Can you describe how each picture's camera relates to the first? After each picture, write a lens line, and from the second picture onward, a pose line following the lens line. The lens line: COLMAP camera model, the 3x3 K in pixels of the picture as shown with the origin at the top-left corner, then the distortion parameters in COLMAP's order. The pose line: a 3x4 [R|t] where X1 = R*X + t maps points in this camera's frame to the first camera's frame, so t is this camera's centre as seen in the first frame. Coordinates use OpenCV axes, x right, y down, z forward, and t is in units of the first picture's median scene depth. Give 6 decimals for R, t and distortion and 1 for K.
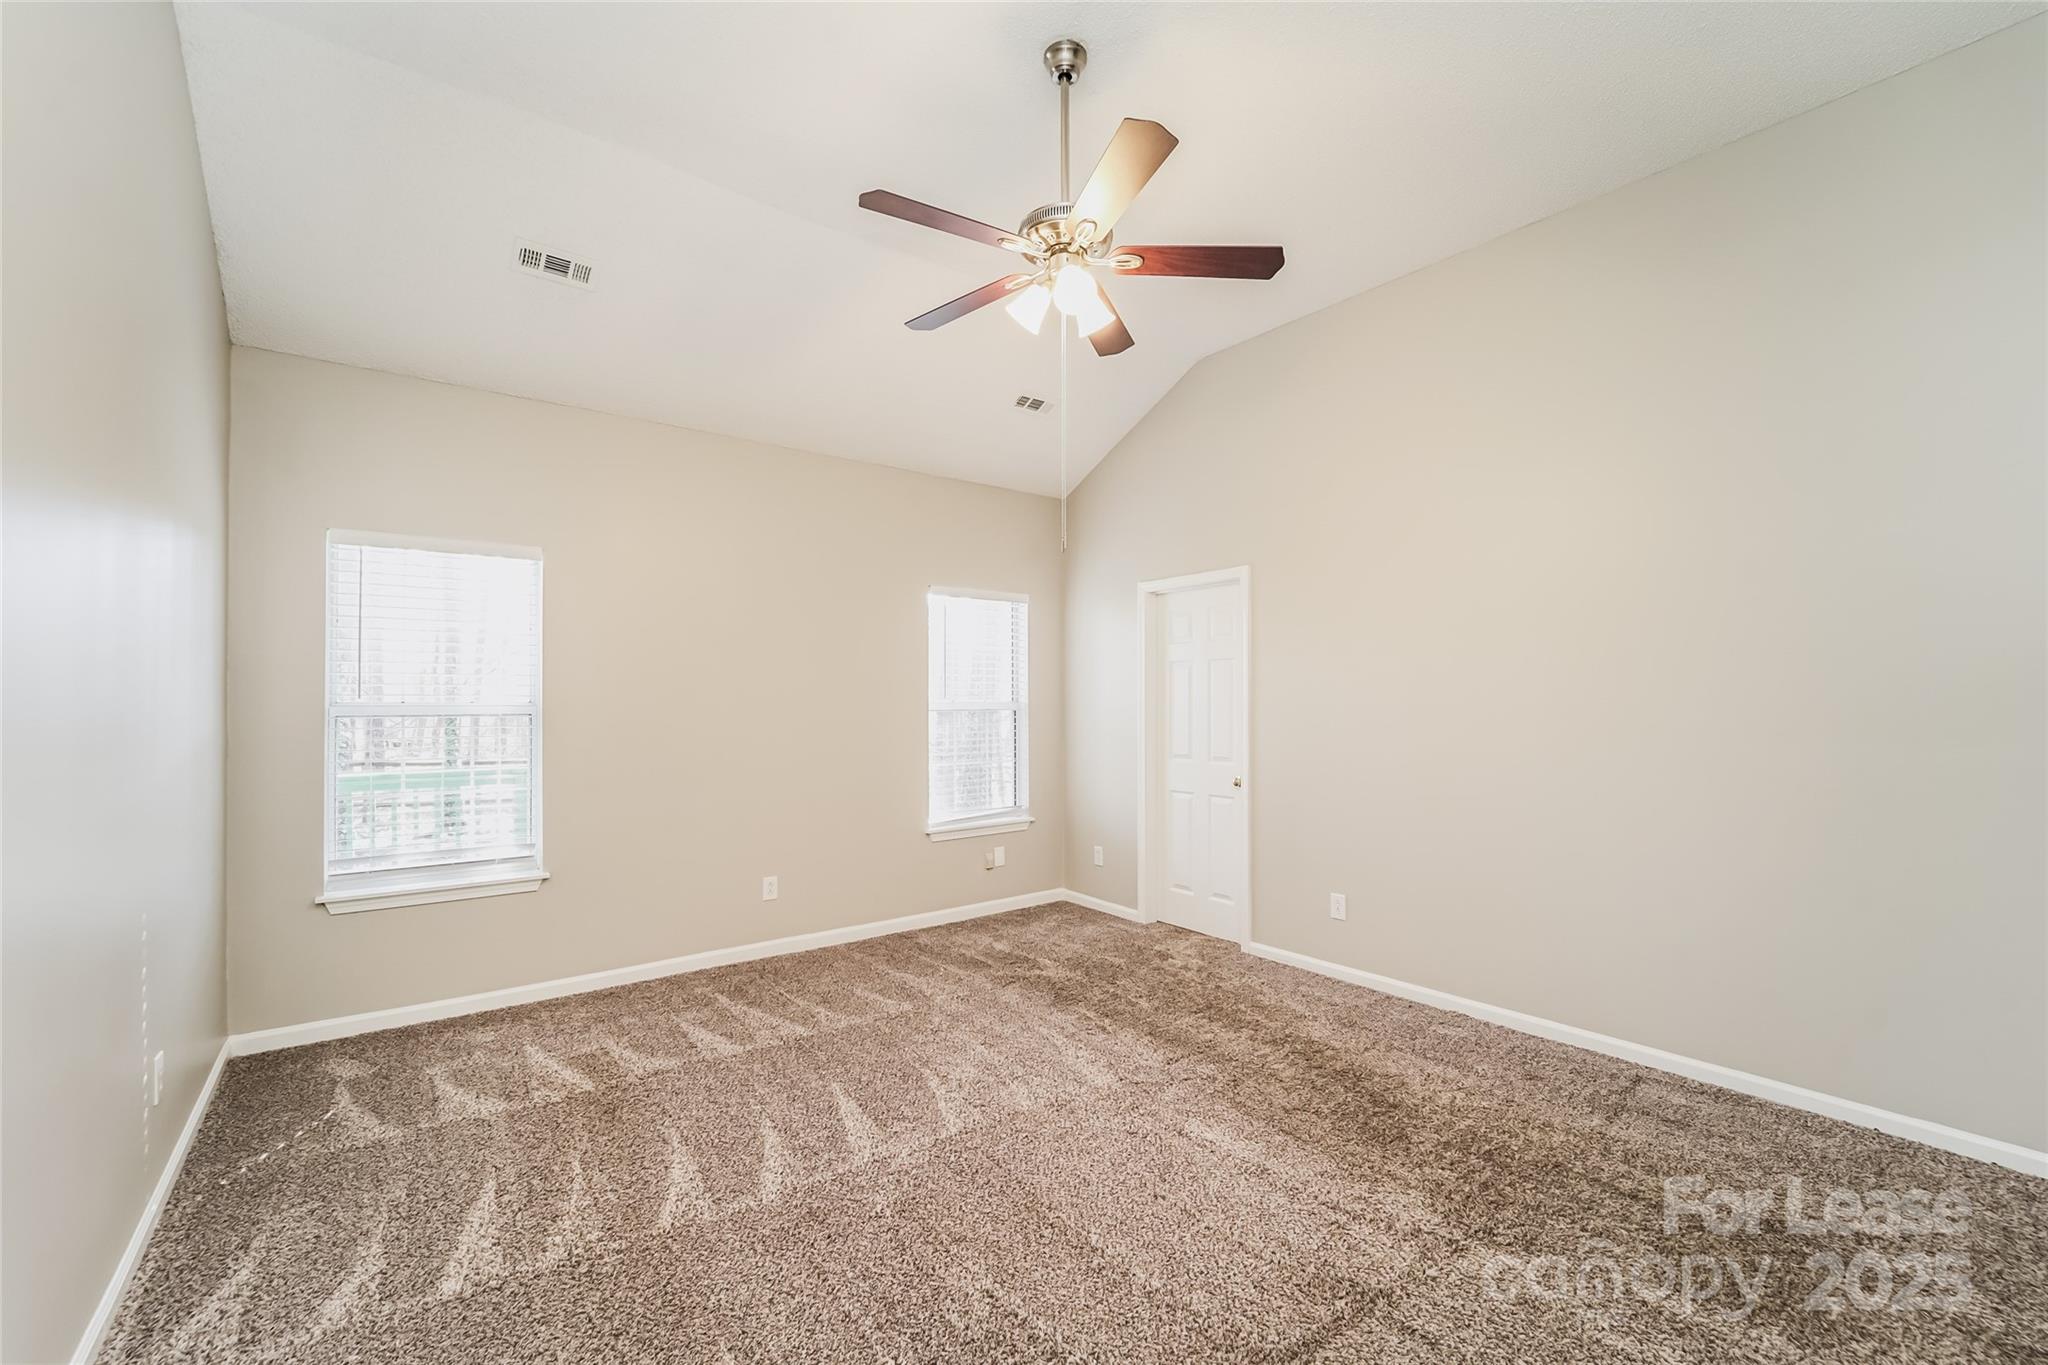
lens RADIAL K [[836.0, 0, 1019.9], [0, 836.0, 693.6], [0, 0, 1]] dist [-0.001371, -0.000330]
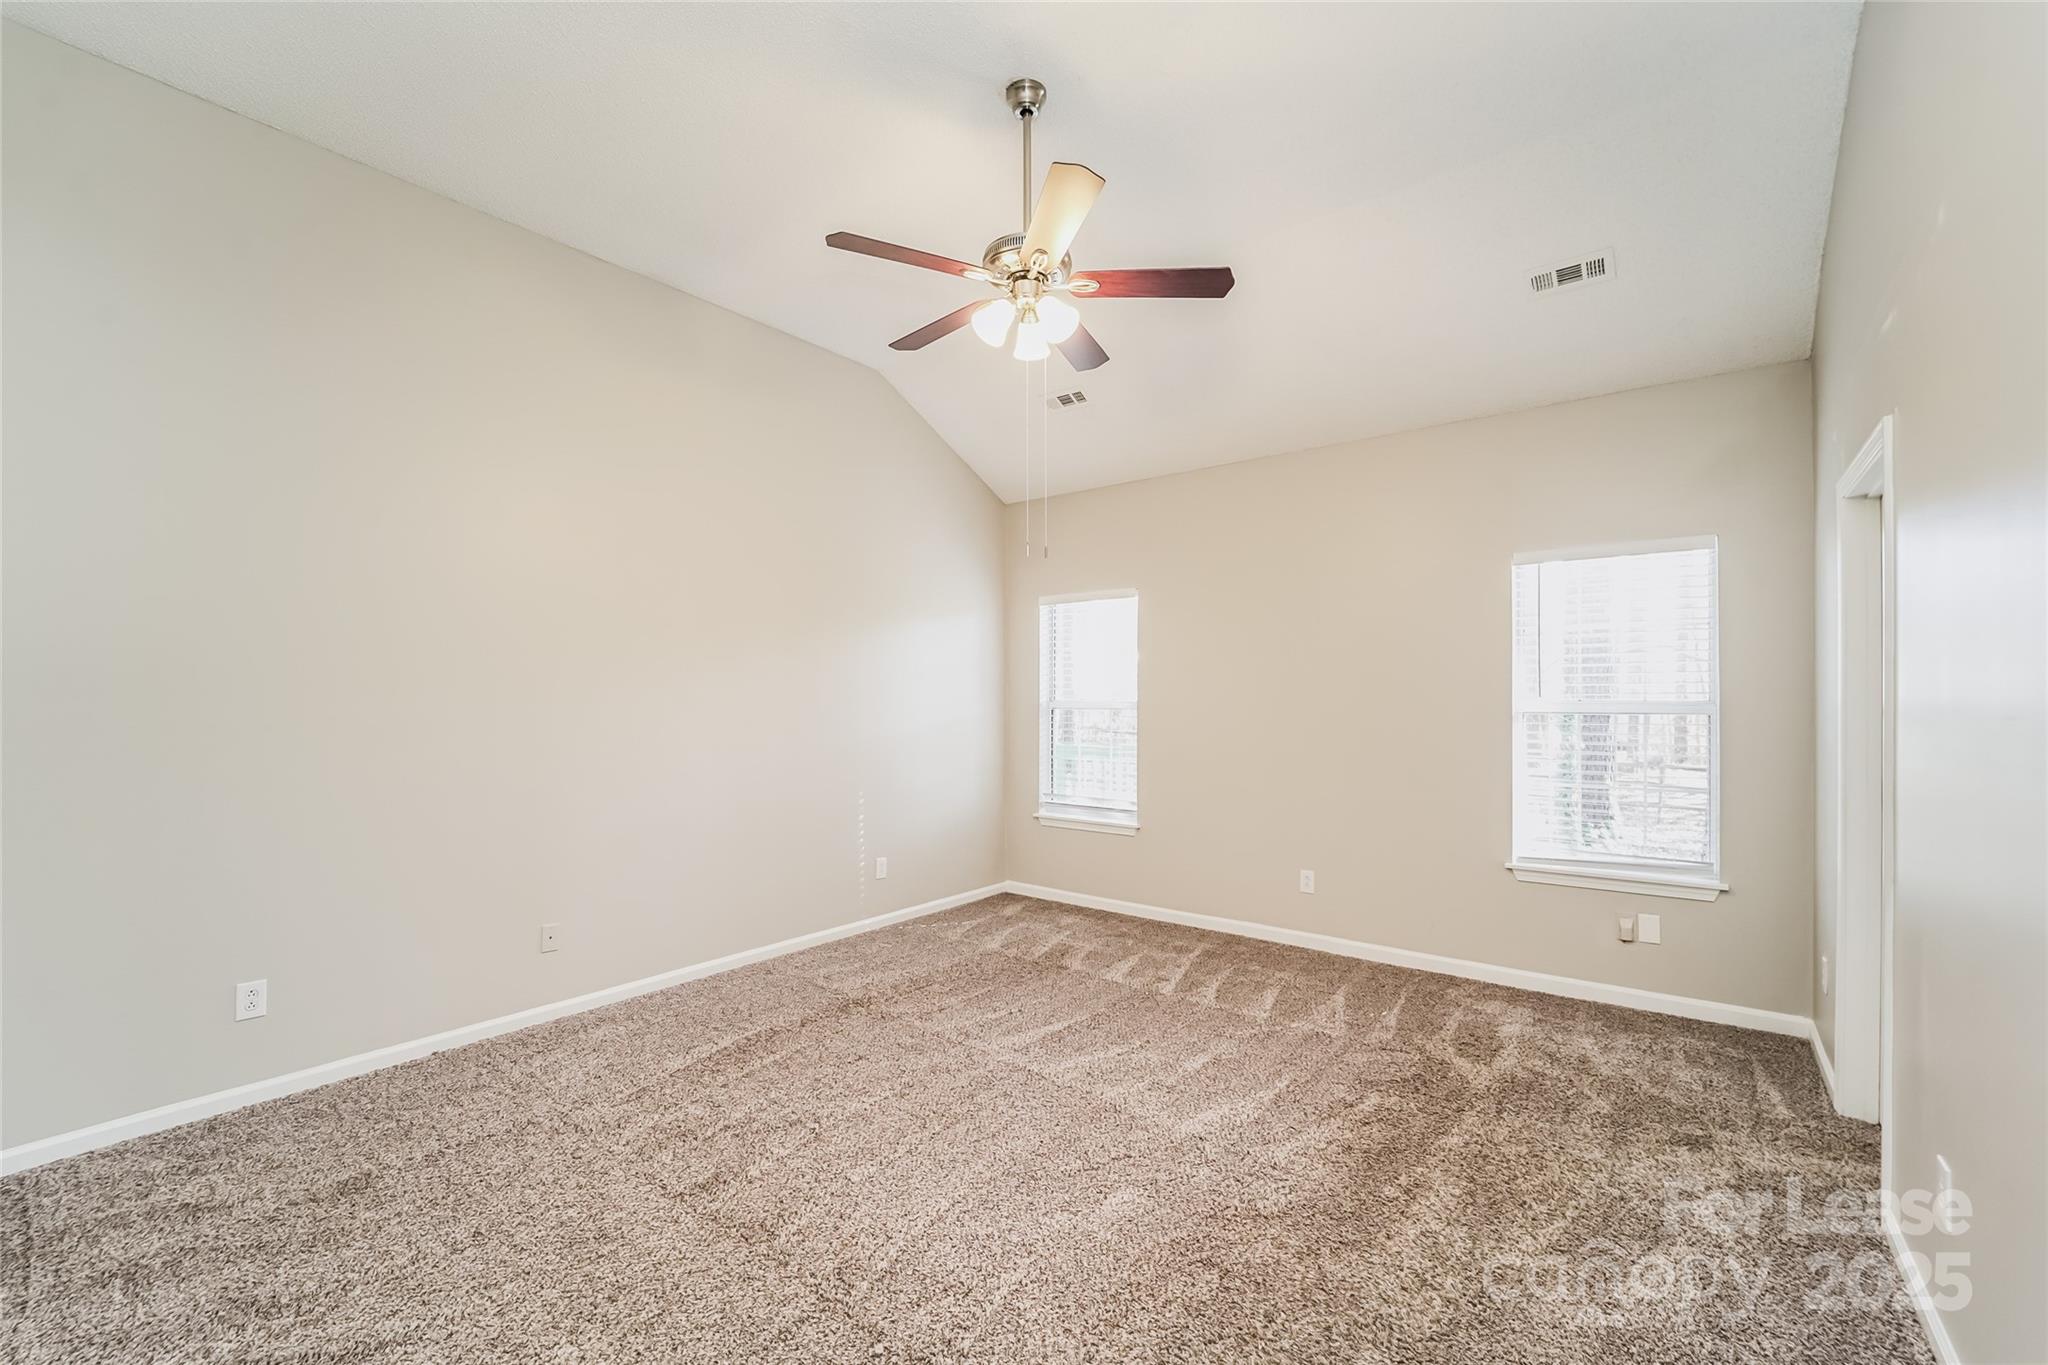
lens RADIAL K [[836.0, 0, 1019.9], [0, 836.0, 693.6], [0, 0, 1]] dist [-0.001371, -0.000330]
pose [[0.244550, -0.005961, -0.969618, 0.712552], [0.008142, 0.999958, -0.004094, 0.004443], [0.969602, -0.006893, 0.244589, 0.477910]]
